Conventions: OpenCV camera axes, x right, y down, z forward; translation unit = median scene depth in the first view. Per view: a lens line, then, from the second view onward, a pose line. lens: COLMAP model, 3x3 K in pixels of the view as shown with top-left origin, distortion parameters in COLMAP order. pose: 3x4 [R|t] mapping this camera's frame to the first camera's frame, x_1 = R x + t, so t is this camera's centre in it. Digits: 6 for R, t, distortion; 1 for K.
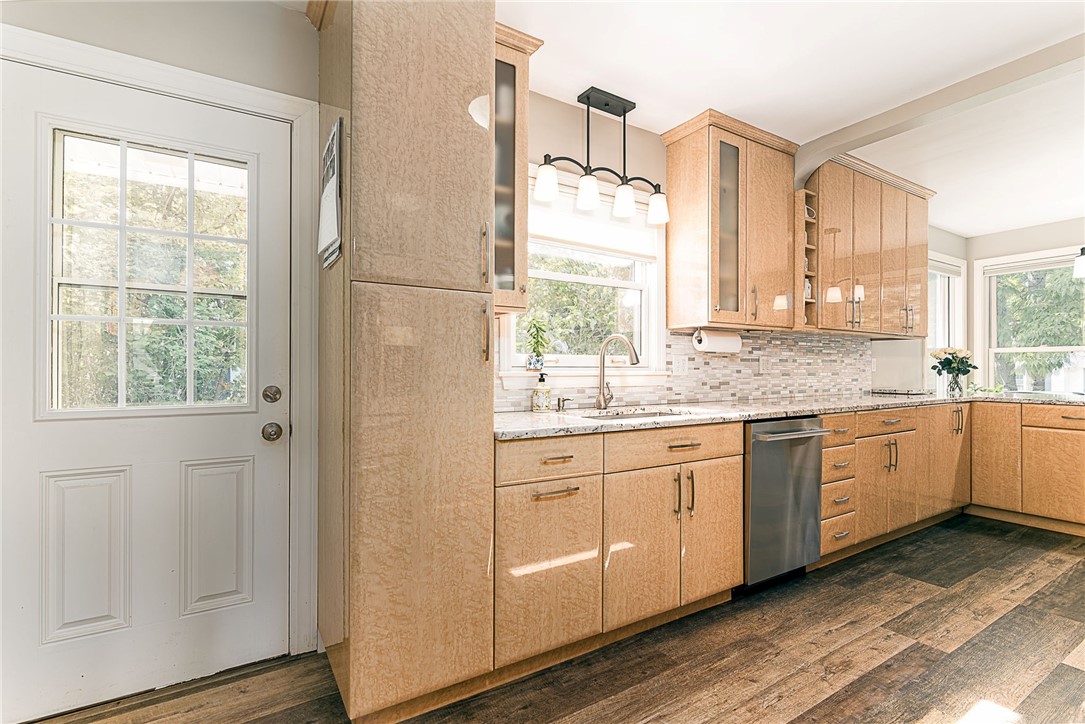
lens RADIAL K [[521.4, 0, 546.4], [0, 521.4, 380.4], [0, 0, 1]] dist [0.002878, -0.000147]
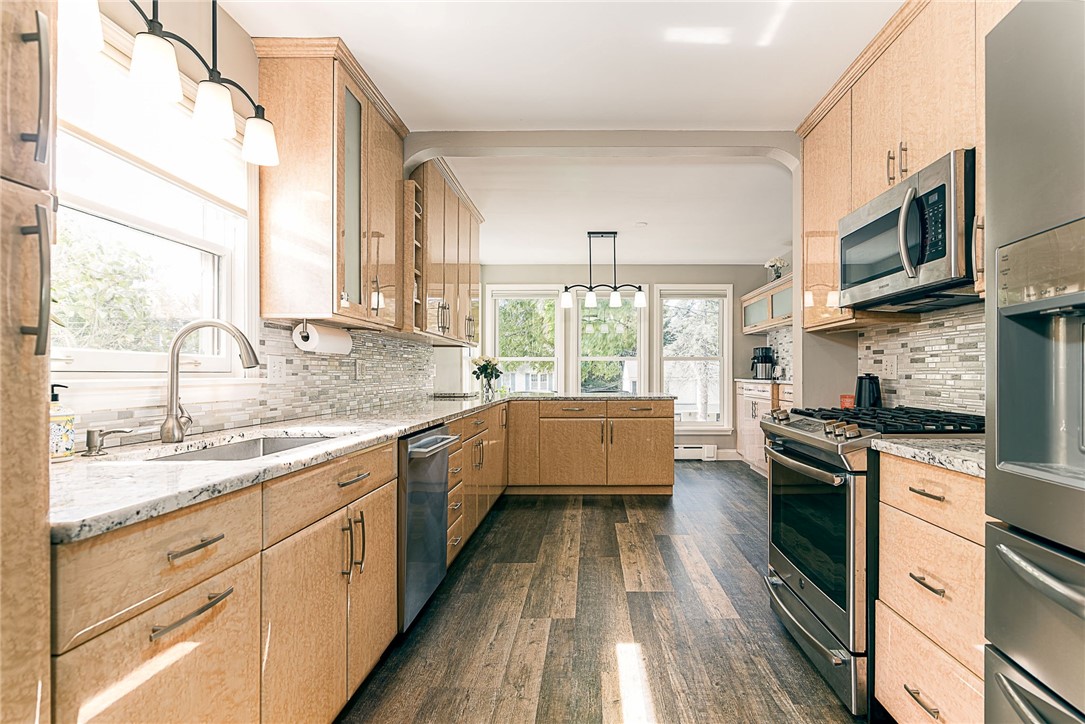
lens RADIAL K [[521.4, 0, 546.4], [0, 521.4, 380.4], [0, 0, 1]] dist [0.002878, -0.000147]
pose [[0.518071, -0.012619, 0.855244, -0.189535], [0.021317, 0.999771, 0.001838, -0.008010], [-0.855072, 0.017279, 0.518222, 0.335707]]
